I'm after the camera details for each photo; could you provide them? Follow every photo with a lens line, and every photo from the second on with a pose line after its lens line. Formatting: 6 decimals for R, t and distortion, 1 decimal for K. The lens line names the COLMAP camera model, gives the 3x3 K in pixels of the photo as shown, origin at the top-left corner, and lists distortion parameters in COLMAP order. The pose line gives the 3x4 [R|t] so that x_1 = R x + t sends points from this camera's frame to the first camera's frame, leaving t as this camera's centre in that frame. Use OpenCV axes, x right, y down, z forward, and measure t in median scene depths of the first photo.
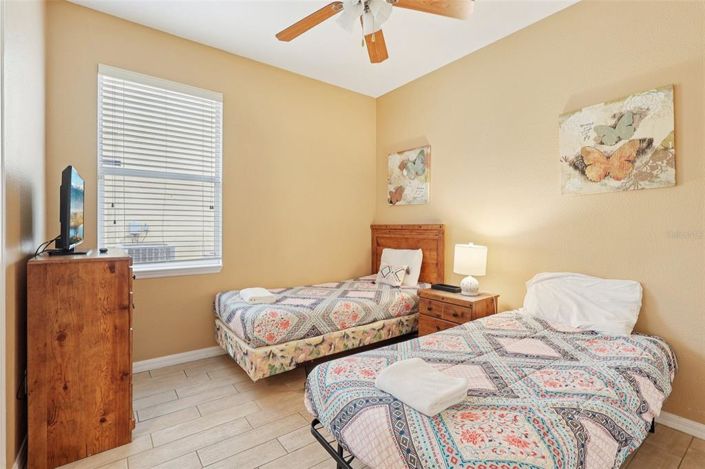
lens RADIAL K [[327.4, 0, 353.3], [0, 327.4, 230.1], [0, 0, 1]] dist [0.001754, 0.000314]
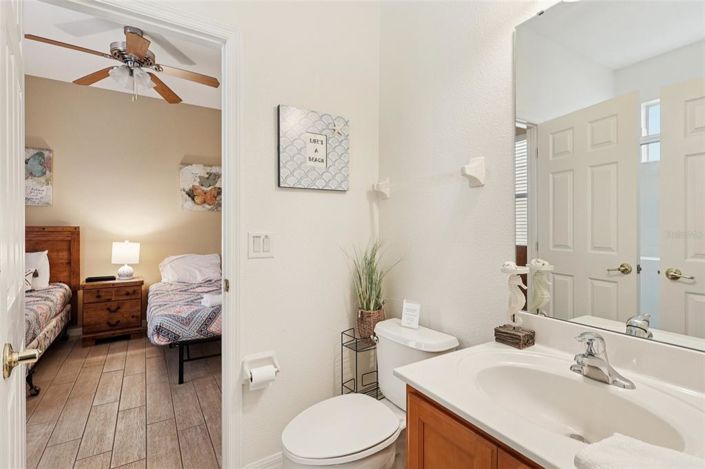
lens RADIAL K [[327.4, 0, 353.3], [0, 327.4, 229.3], [0, 0, 1]] dist [0.001754, 0.000314]
pose [[0.090784, -0.009755, 0.995823, -0.916186], [0.007006, 0.999934, 0.009156, -0.014213], [-0.995846, 0.006145, 0.090846, -0.054132]]
